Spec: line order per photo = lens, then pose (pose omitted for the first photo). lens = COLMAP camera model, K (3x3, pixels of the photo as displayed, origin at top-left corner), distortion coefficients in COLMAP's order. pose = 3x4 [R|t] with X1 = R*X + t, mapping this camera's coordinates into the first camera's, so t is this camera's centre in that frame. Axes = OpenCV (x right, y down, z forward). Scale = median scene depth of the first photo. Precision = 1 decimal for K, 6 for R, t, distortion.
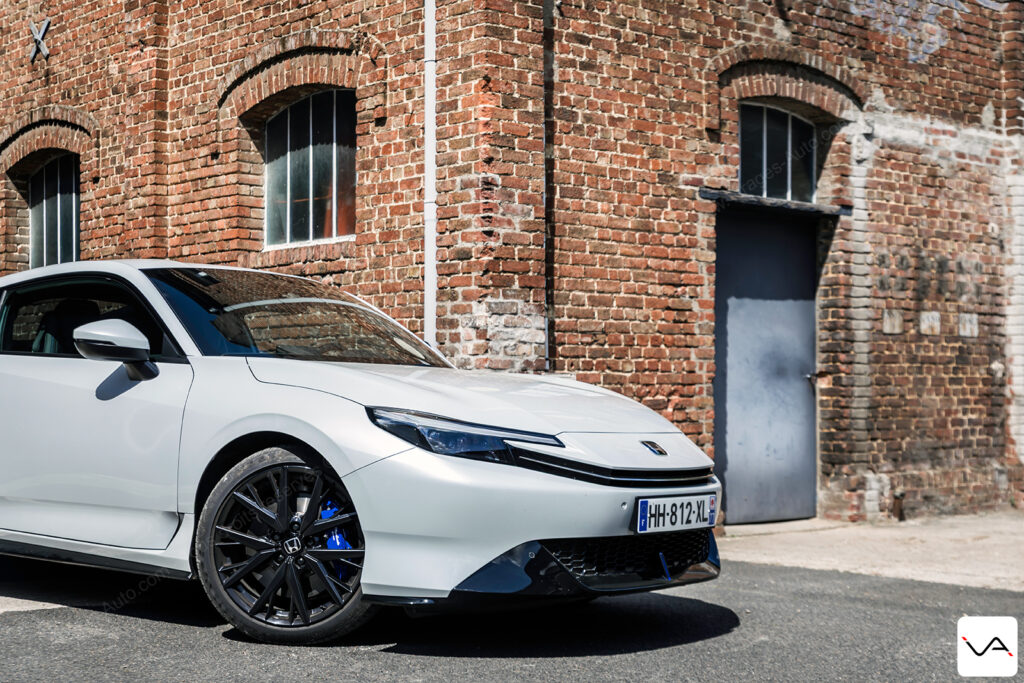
lens RADIAL K [[1631.5, 0, 512.0], [0, 1631.5, 341.5], [0, 0, 1]] dist [0.001234, 0.042580]
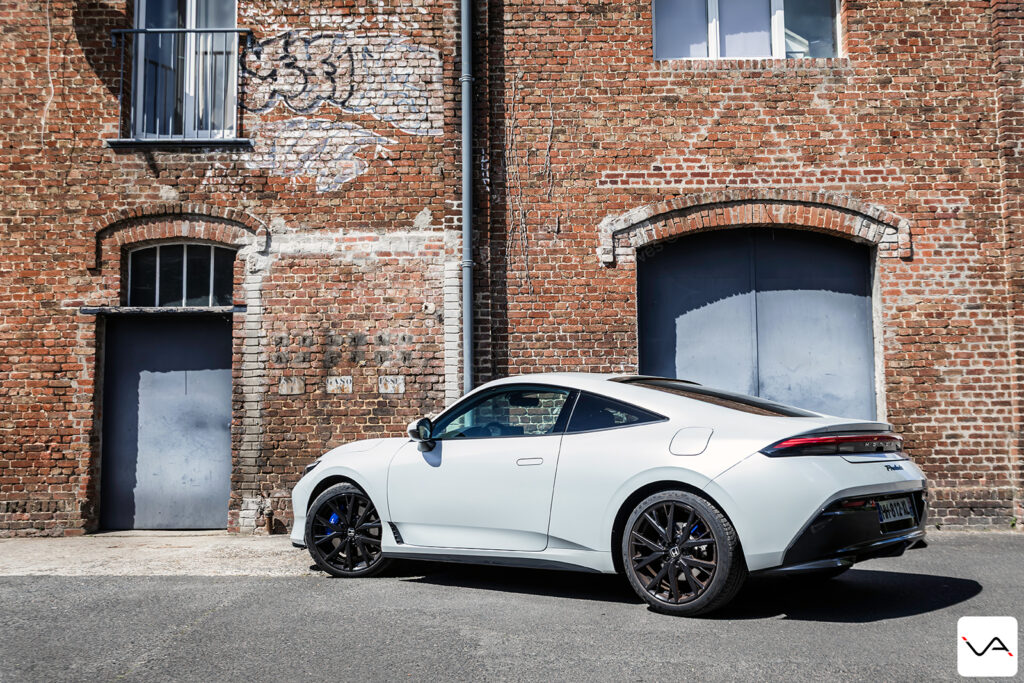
lens RADIAL K [[1076.4, 0, 512.0], [0, 1076.4, 341.5], [0, 0, 1]] dist [-0.005835, 0.008635]
pose [[0.739529, -0.071560, -0.669310, 1.011526], [0.030813, 0.996890, -0.072538, 0.022634], [0.672419, 0.033021, 0.739434, 0.482752]]
